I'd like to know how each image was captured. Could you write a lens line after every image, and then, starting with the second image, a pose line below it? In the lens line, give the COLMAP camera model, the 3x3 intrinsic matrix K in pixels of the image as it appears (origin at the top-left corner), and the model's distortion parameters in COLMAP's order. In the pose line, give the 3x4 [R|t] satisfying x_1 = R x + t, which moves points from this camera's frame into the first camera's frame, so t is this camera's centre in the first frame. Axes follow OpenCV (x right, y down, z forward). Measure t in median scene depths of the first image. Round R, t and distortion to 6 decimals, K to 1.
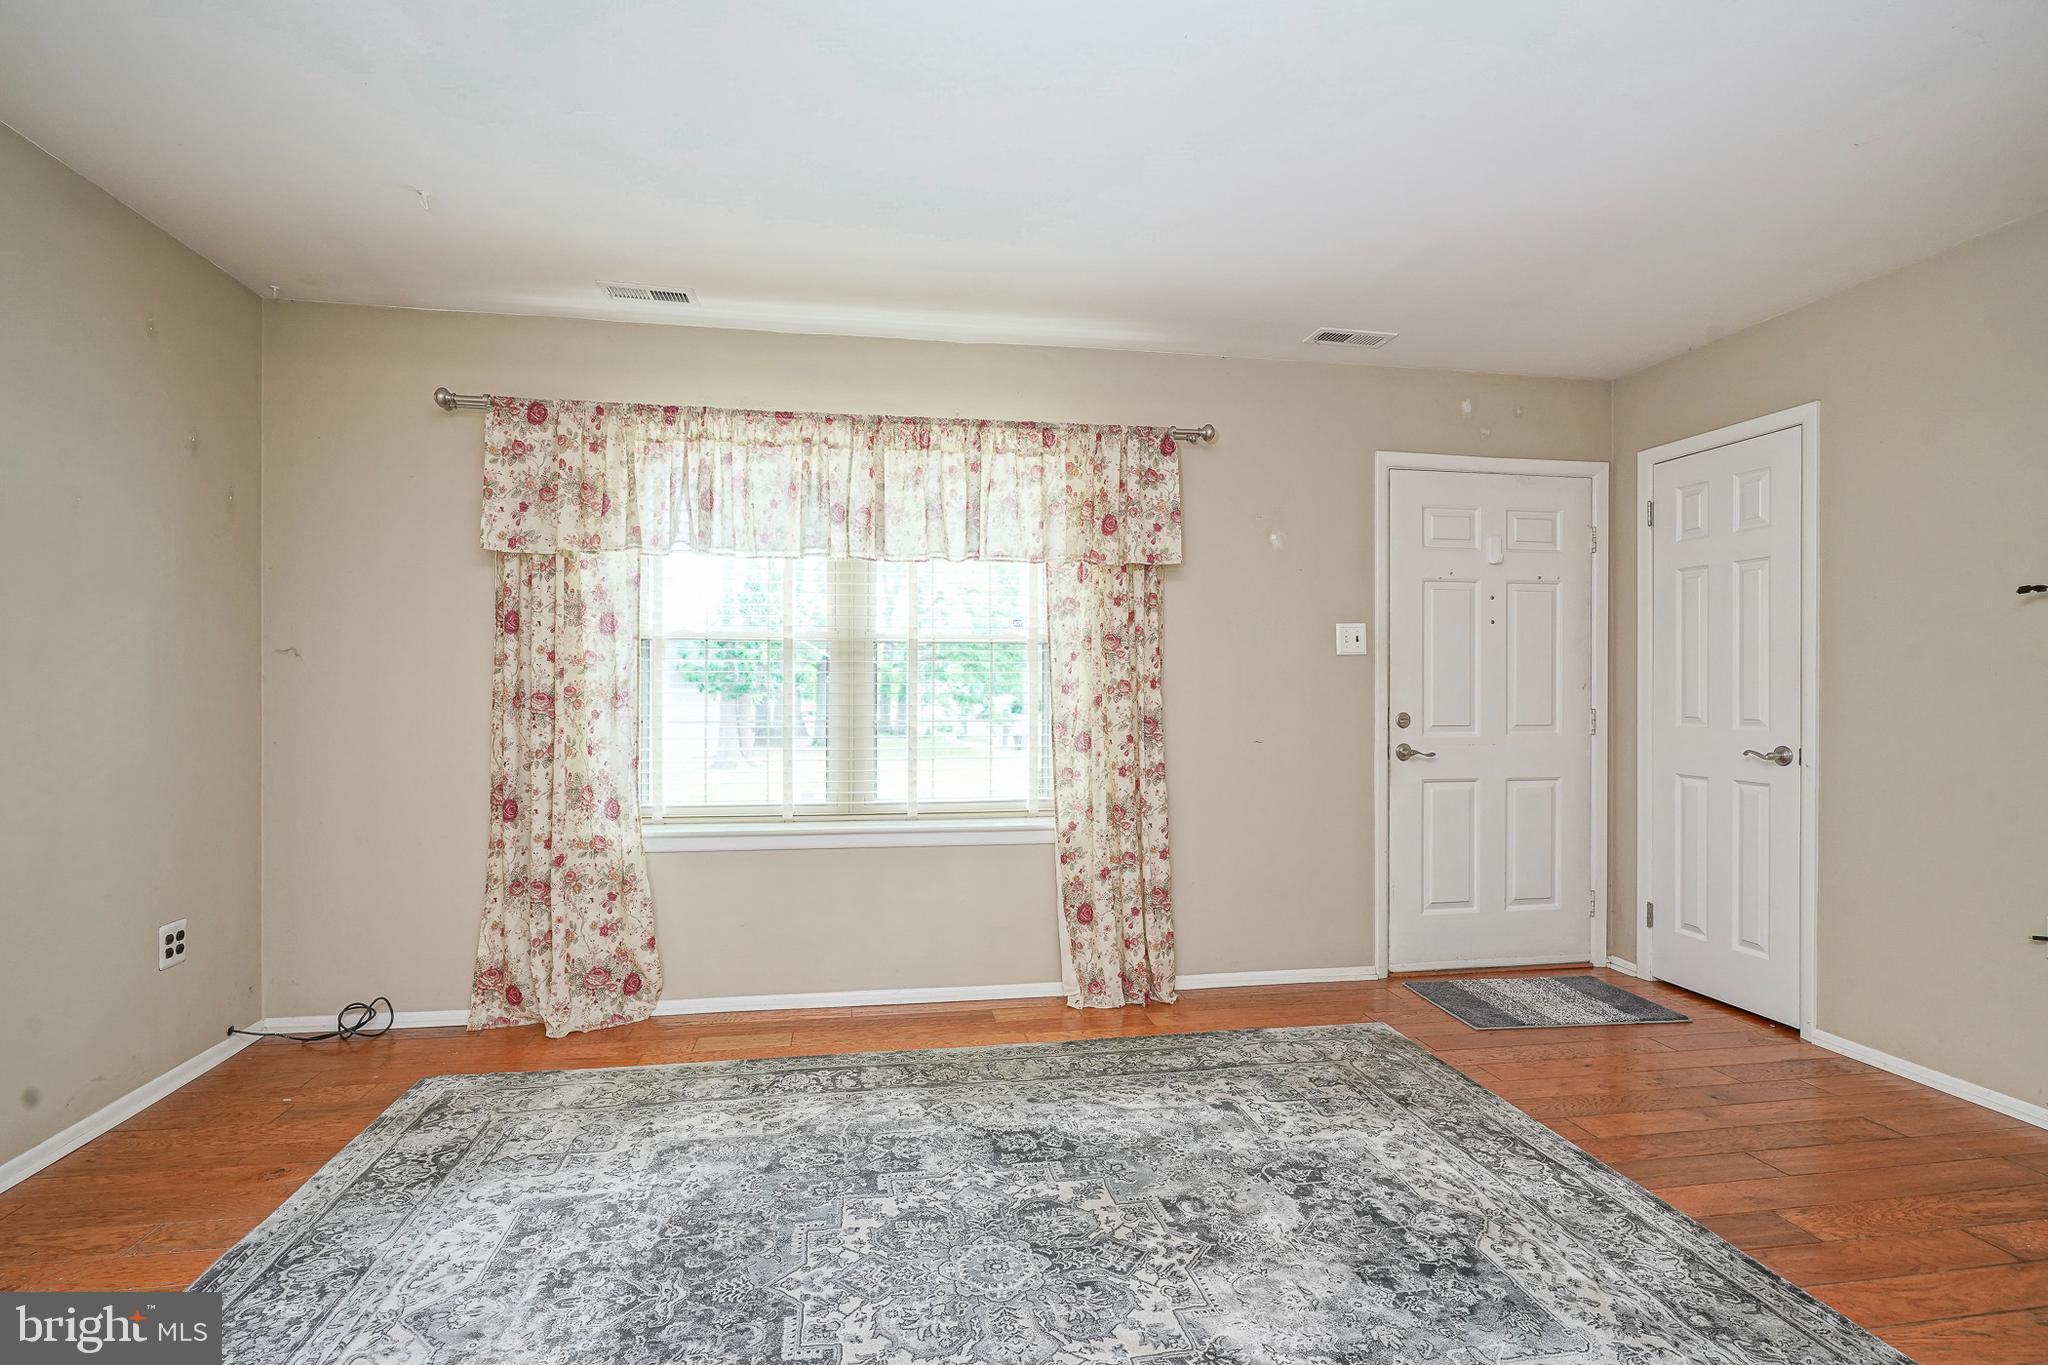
lens RADIAL K [[984.5, 0, 1018.3], [0, 984.5, 690.9], [0, 0, 1]] dist [-0.013610, 0.006740]
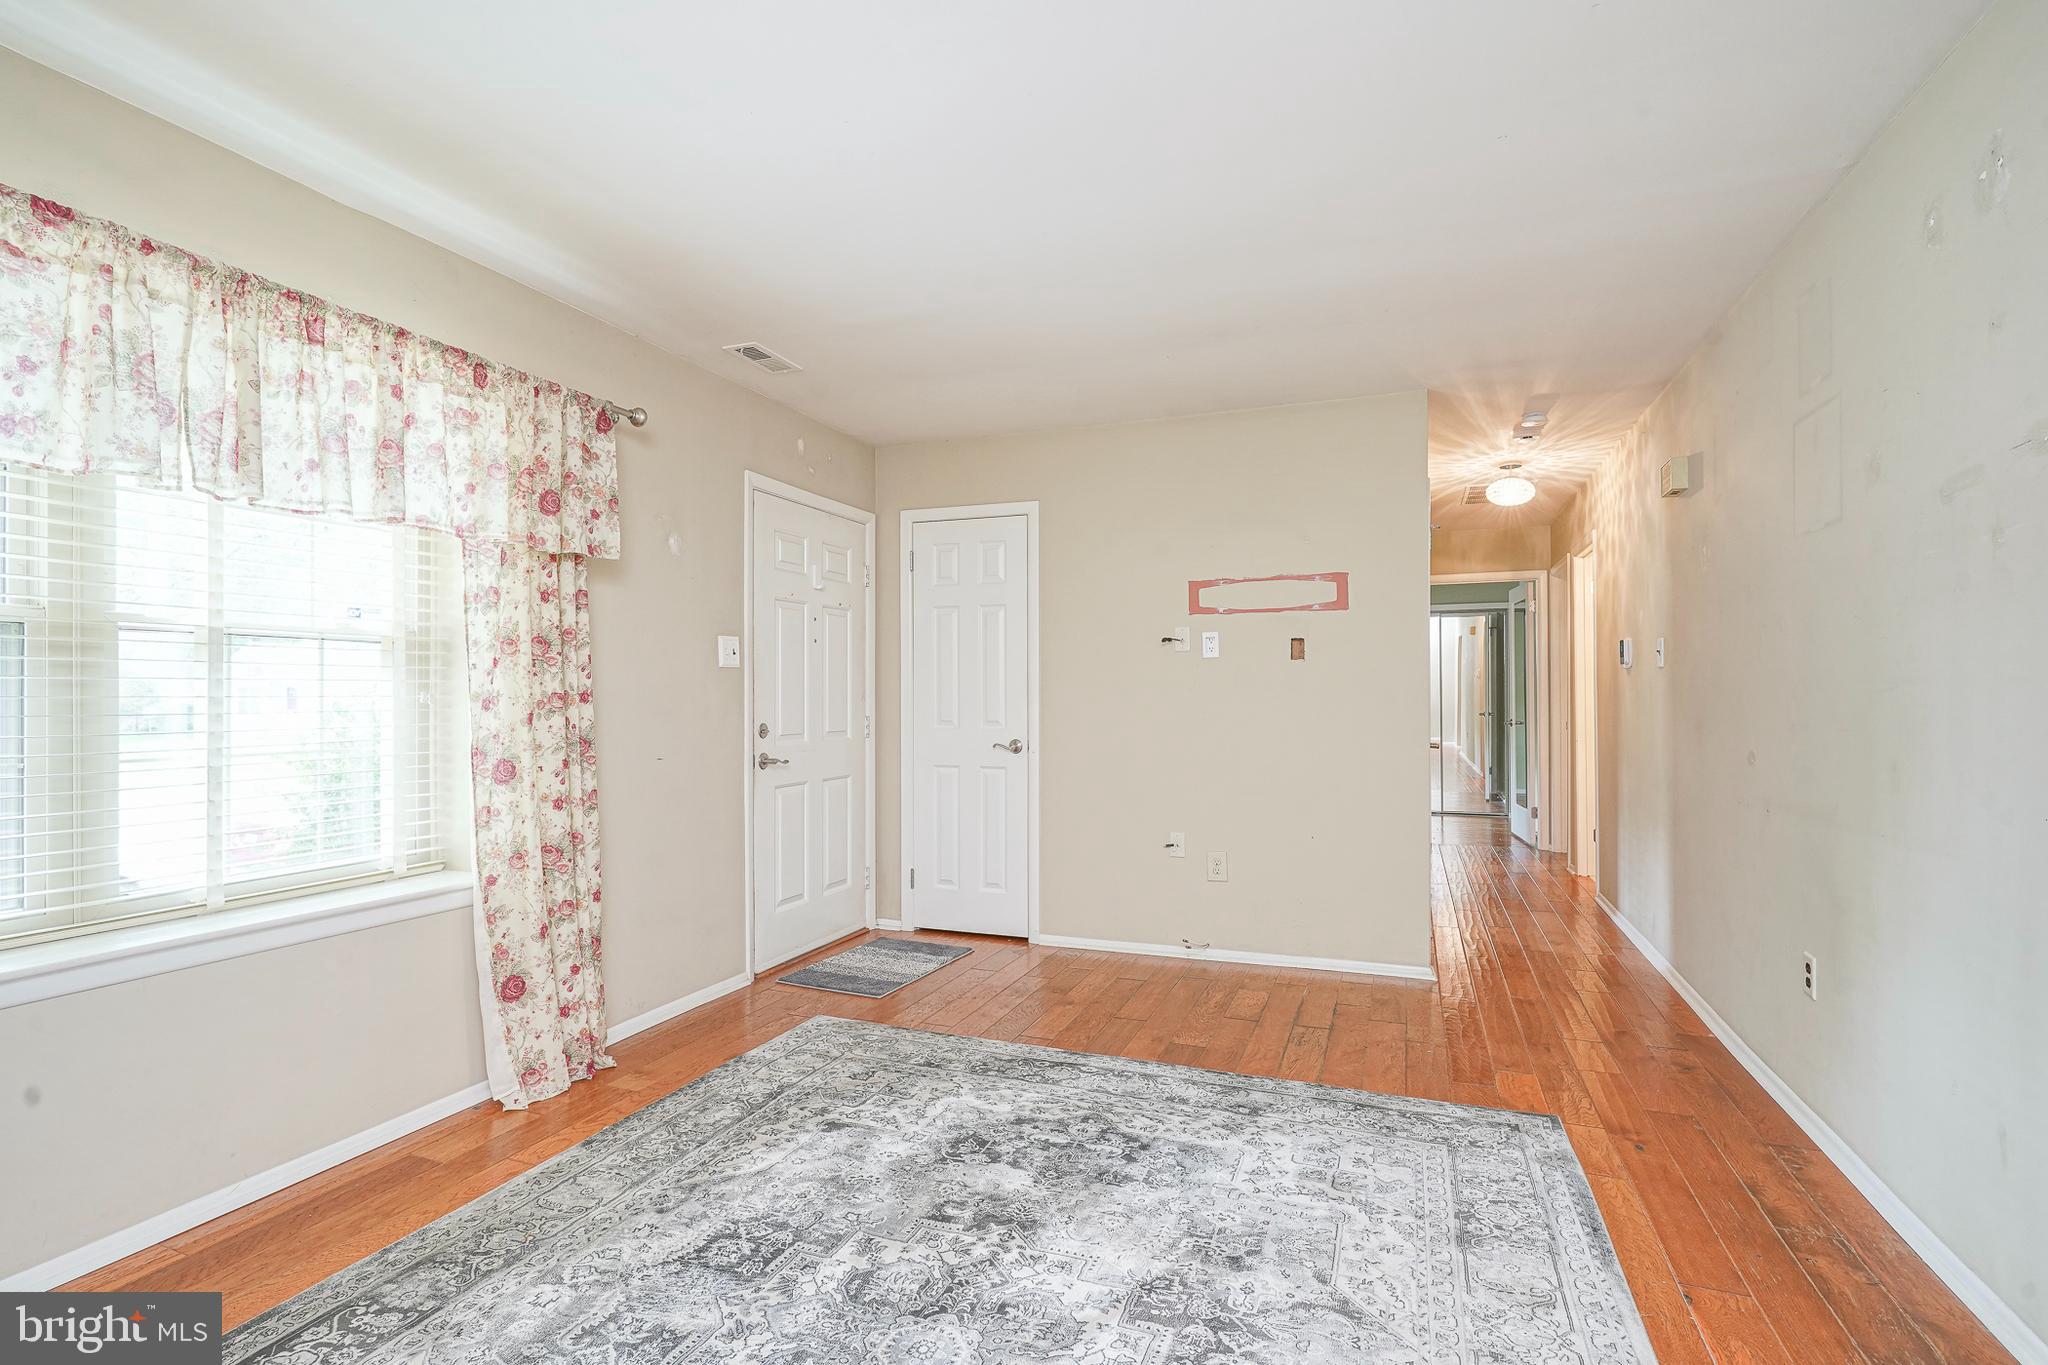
lens RADIAL K [[984.5, 0, 1018.3], [0, 984.5, 690.9], [0, 0, 1]] dist [-0.013610, 0.006740]
pose [[0.515808, 0.002045, 0.856701, -0.415708], [0.005838, 0.999966, -0.005902, -0.005605], [-0.856684, 0.008046, 0.515779, 0.254710]]
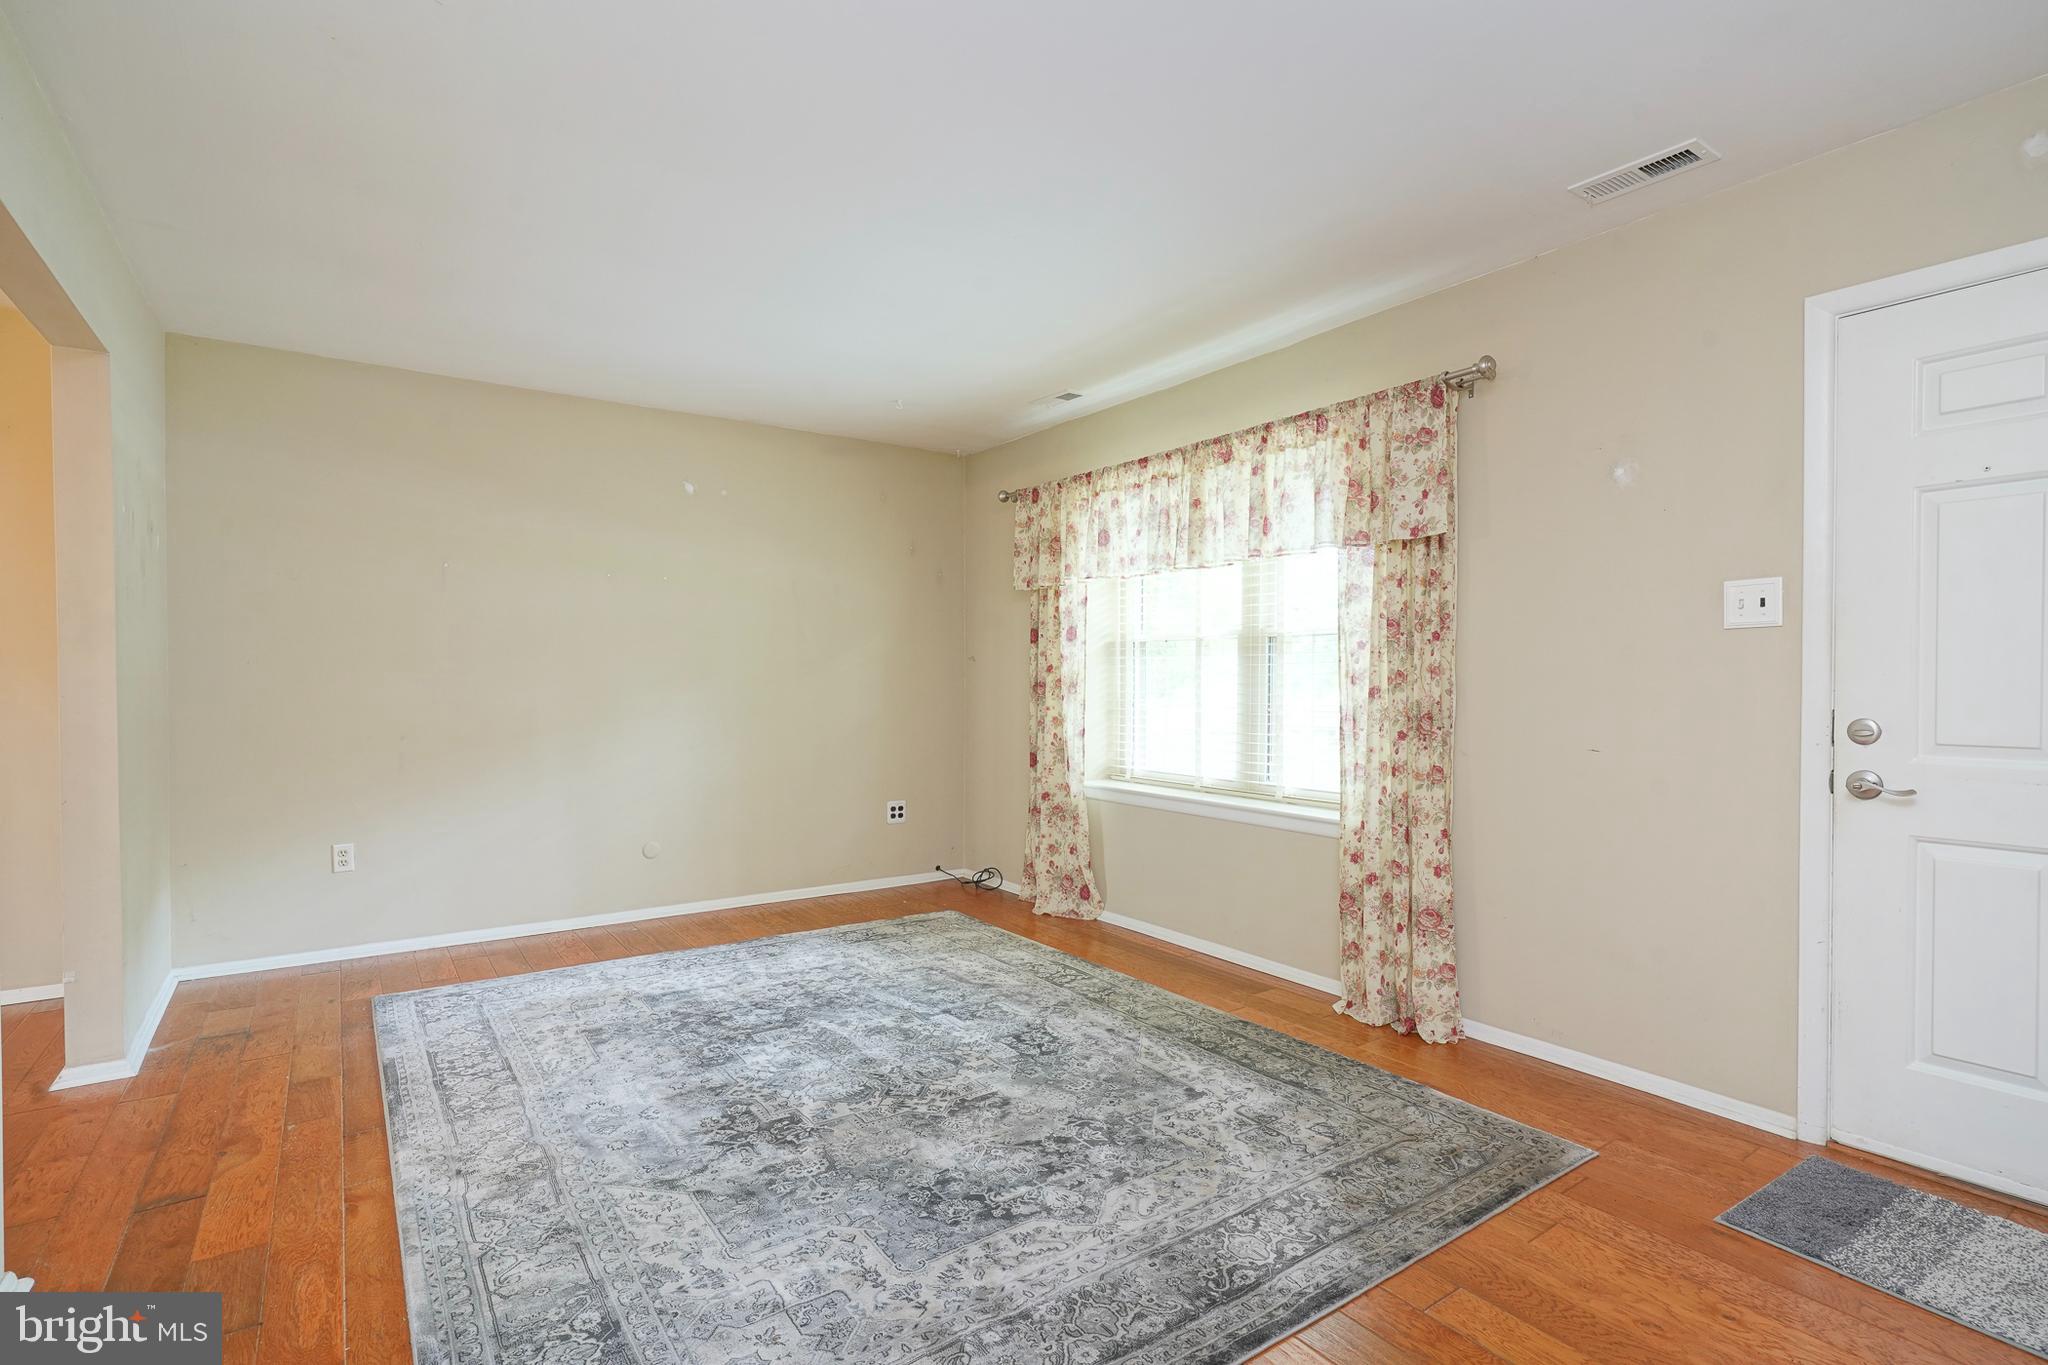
lens RADIAL K [[984.5, 0, 1018.3], [0, 984.5, 690.9], [0, 0, 1]] dist [-0.013610, 0.006740]
pose [[0.428049, 0.010132, -0.903699, 0.804587], [0.000256, 0.999936, 0.011332, -0.002069], [0.903755, -0.005082, 0.428019, 0.312922]]
